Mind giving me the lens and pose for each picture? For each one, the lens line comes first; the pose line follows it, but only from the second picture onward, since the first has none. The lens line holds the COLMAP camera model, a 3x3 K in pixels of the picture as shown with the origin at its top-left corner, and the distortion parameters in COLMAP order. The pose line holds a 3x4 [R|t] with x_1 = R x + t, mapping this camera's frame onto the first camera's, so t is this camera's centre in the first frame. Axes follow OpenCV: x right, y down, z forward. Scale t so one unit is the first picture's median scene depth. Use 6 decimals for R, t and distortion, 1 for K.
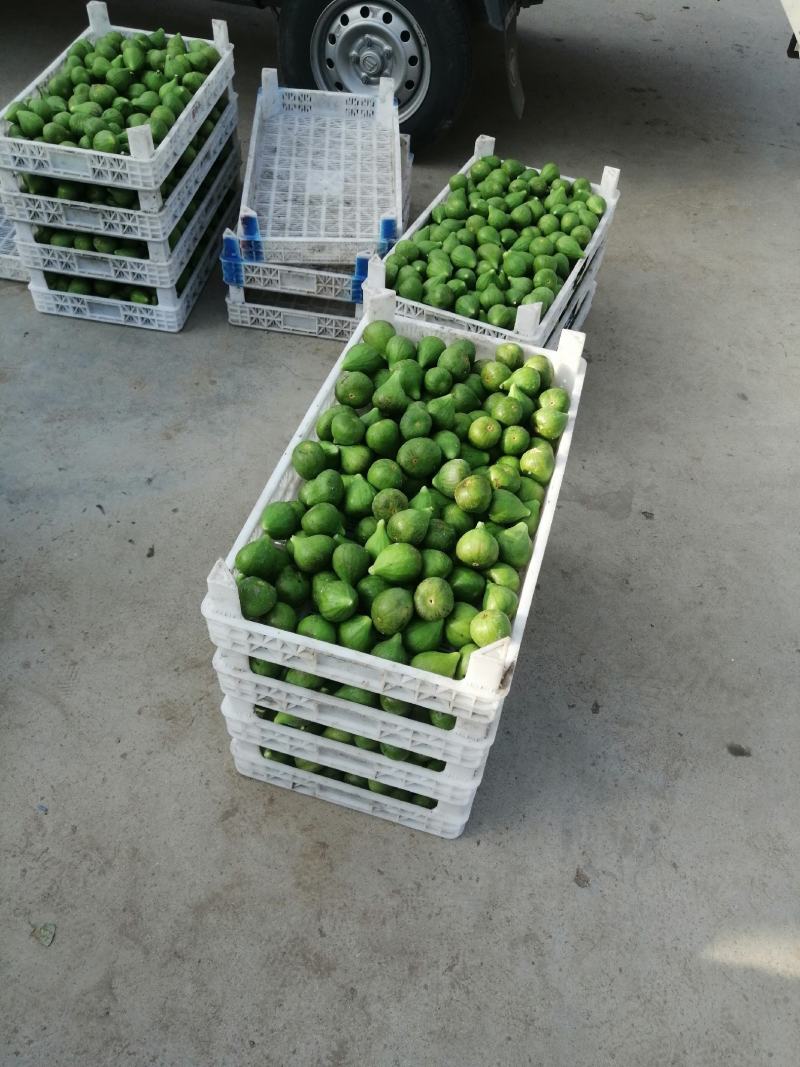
lens RADIAL K [[814.7, 0, 404.2], [0, 814.7, 519.3], [0, 0, 1]] dist [-0.040247, 0.067344]
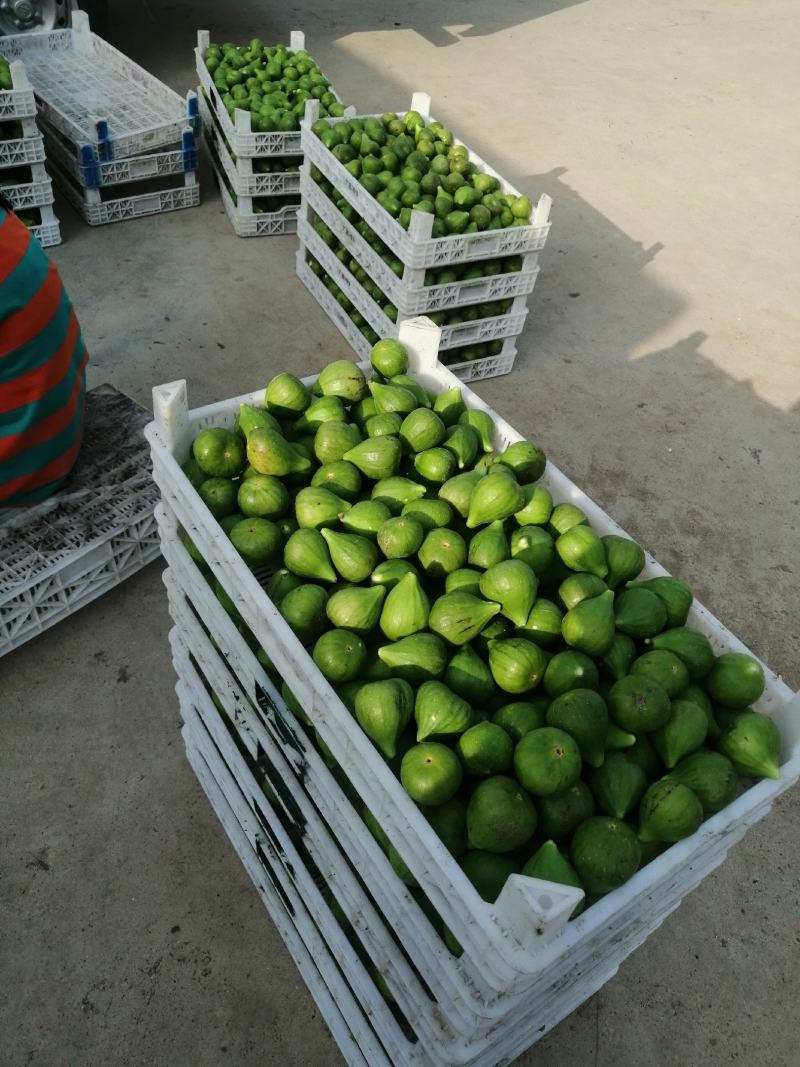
lens RADIAL K [[889.2, 0, 400.0], [0, 889.2, 533.5], [0, 0, 1]] dist [-0.042994, 0.070421]
pose [[0.721630, -0.483002, 0.495943, -0.863169], [0.479045, 0.865573, 0.145943, 0.209907], [-0.499765, 0.132262, 0.856003, -0.339156]]
